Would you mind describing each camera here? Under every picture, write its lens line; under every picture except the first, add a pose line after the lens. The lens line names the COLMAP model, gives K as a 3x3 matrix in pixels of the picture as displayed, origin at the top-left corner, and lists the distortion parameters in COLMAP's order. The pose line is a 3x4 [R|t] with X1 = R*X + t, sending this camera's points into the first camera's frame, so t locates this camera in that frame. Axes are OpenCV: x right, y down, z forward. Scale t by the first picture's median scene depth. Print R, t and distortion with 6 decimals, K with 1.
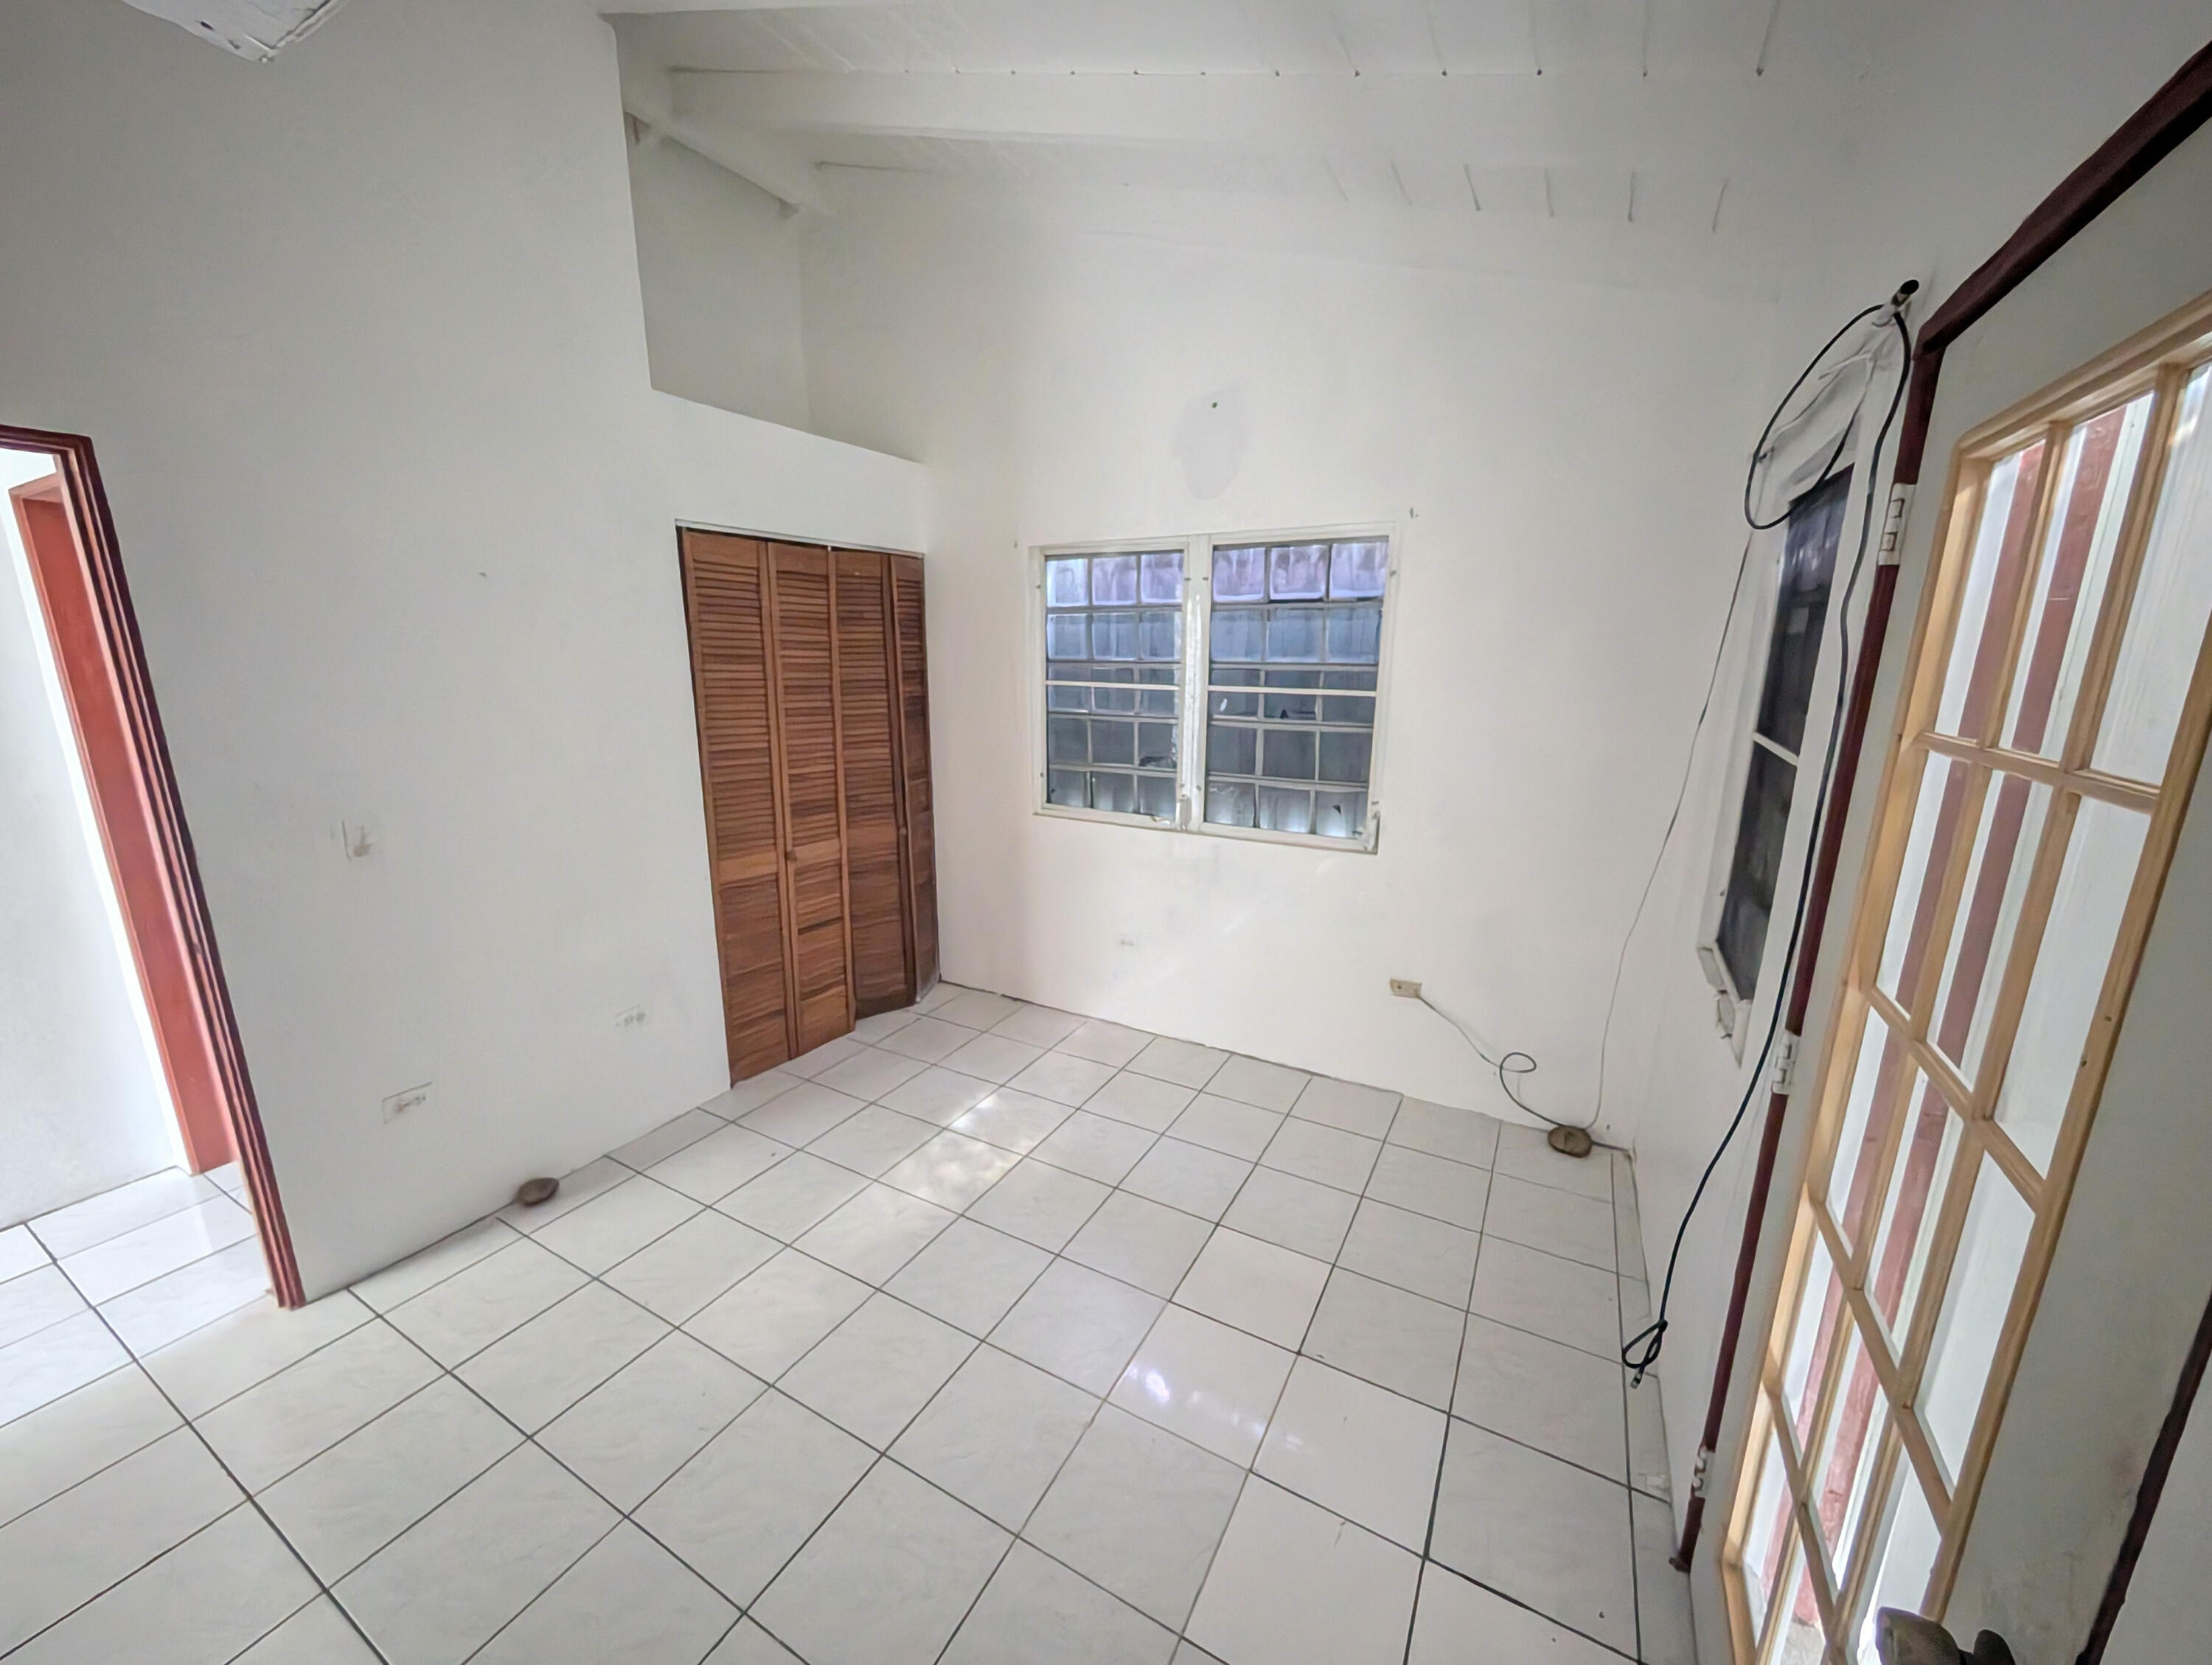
lens RADIAL K [[841.5, 0, 1109.5], [0, 841.5, 841.7], [0, 0, 1]] dist [-0.000020, -0.000101]
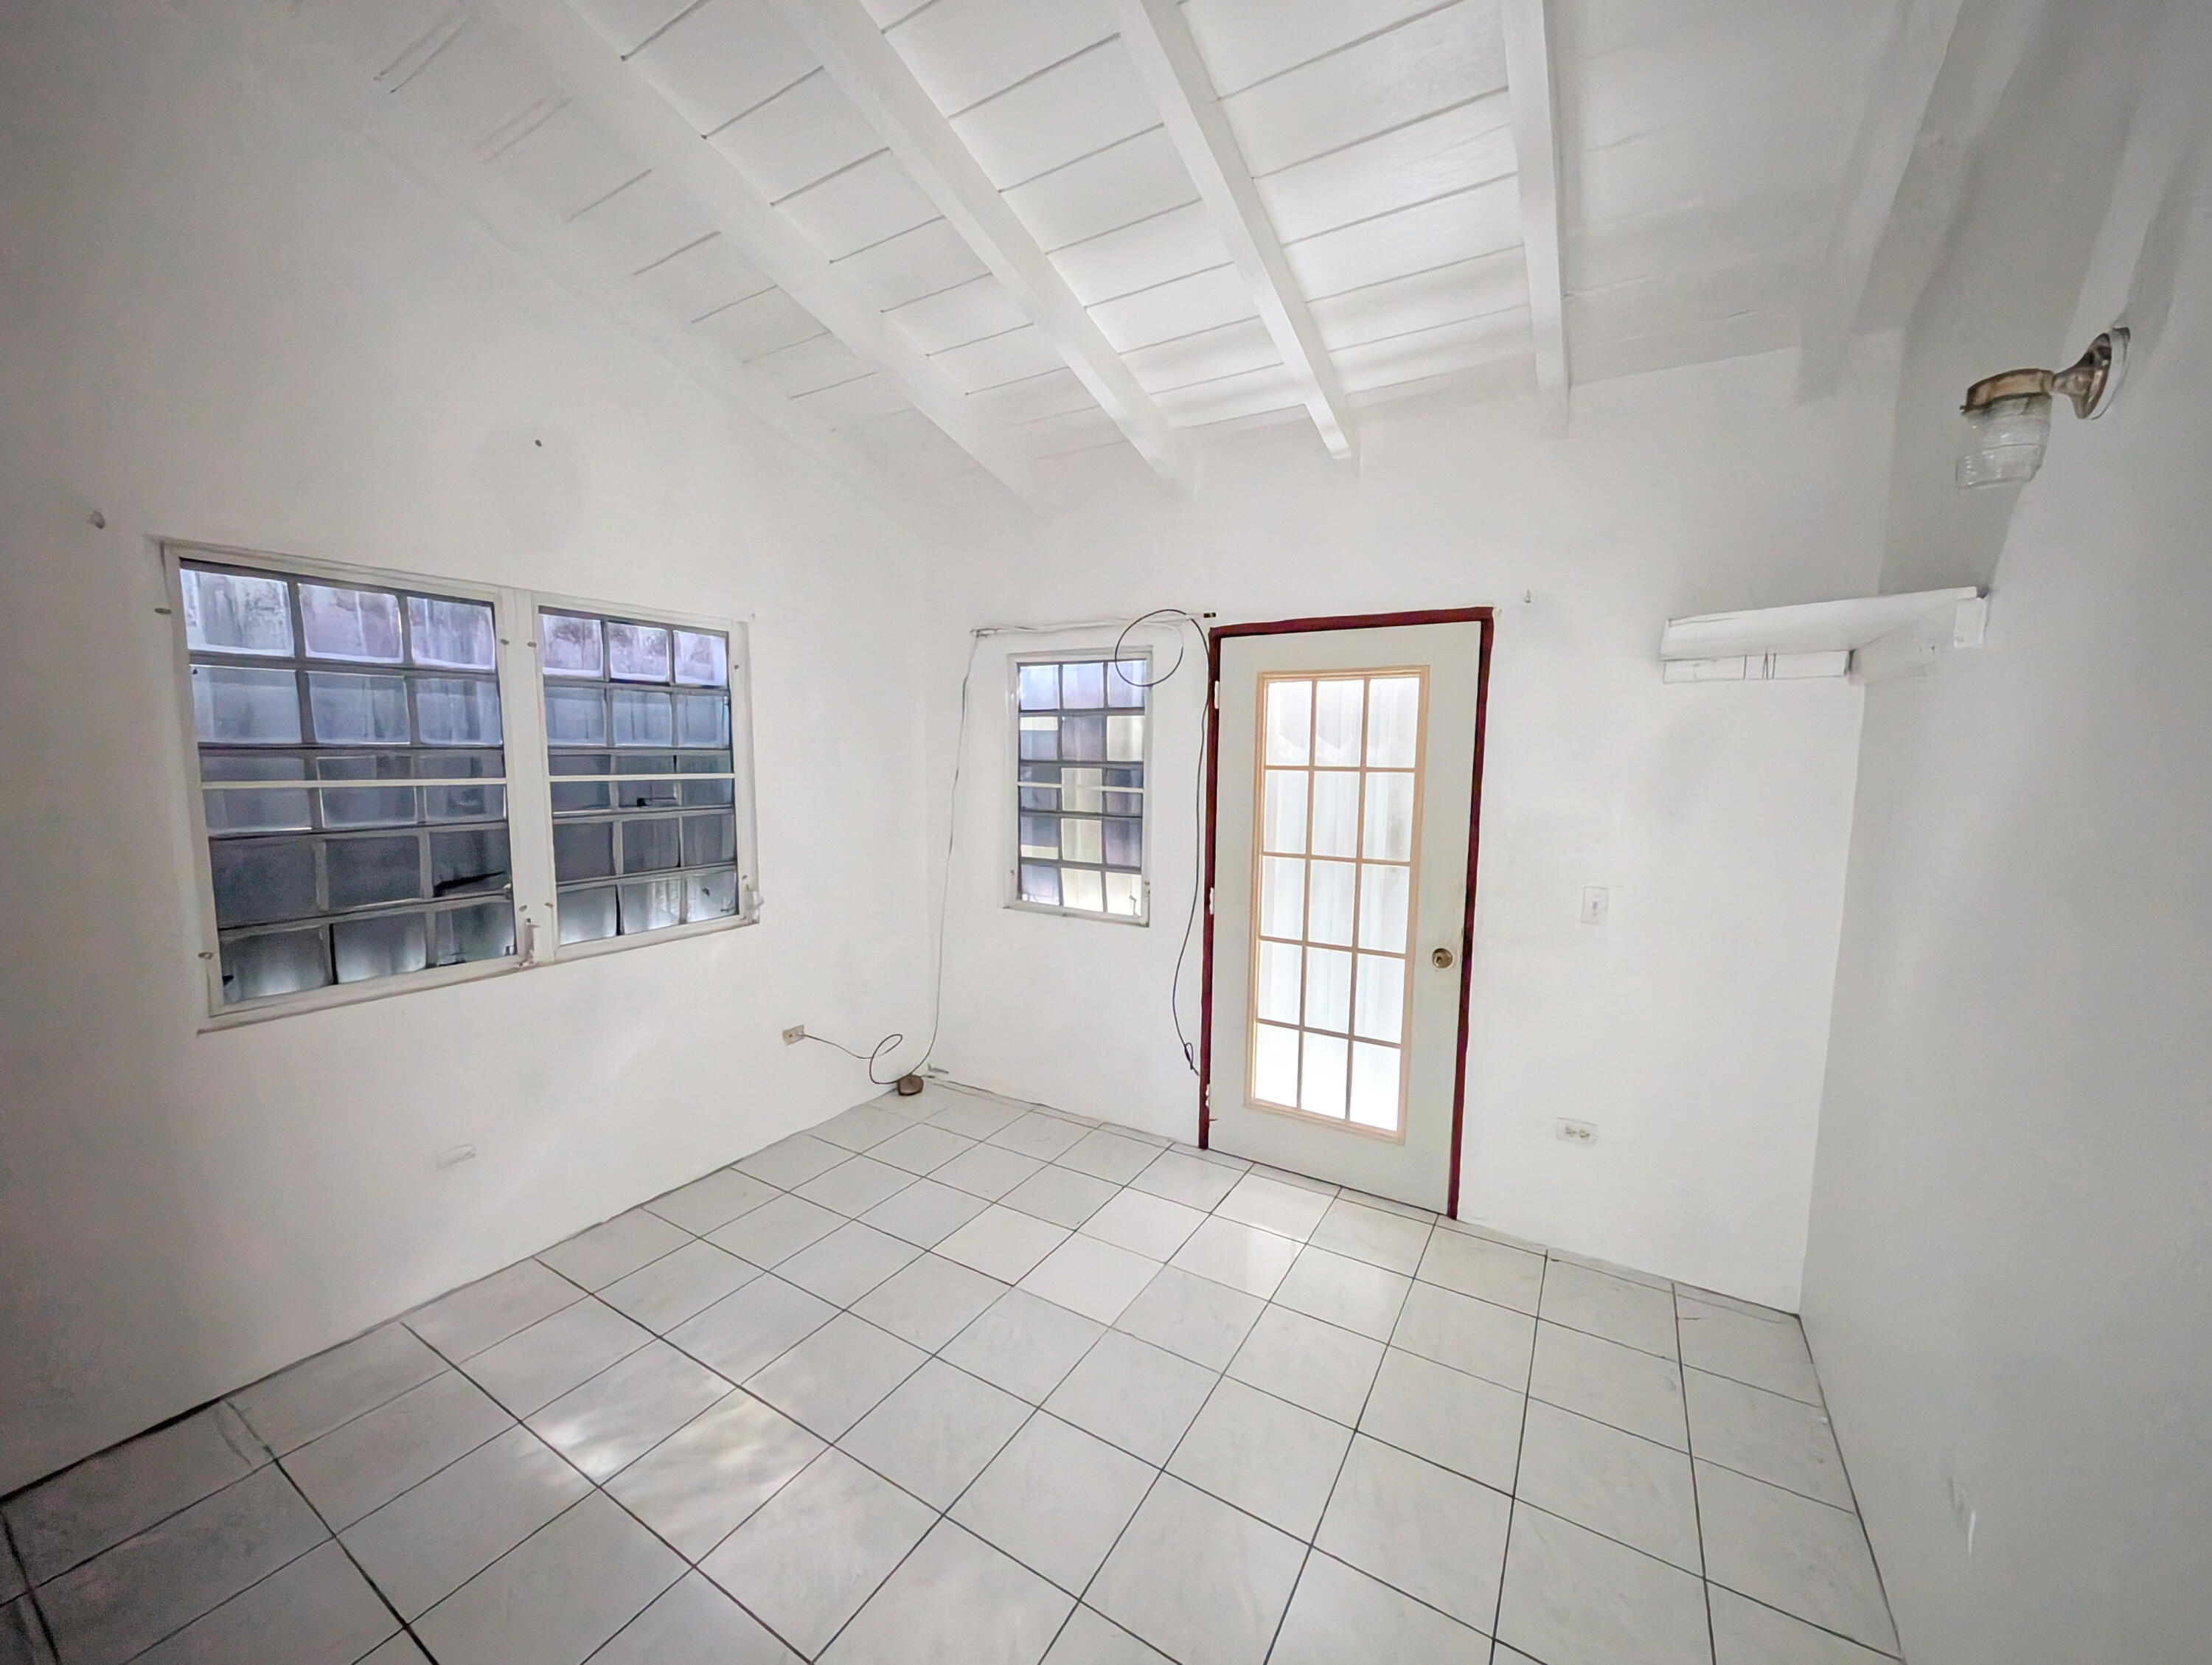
lens RADIAL K [[841.5, 0, 1106.6], [0, 841.5, 839.6], [0, 0, 1]] dist [-0.000020, -0.000101]
pose [[0.041041, -0.113884, 0.992646, -0.670515], [0.210477, 0.972175, 0.102833, -0.098405], [-0.976737, 0.204709, 0.063869, 0.448558]]
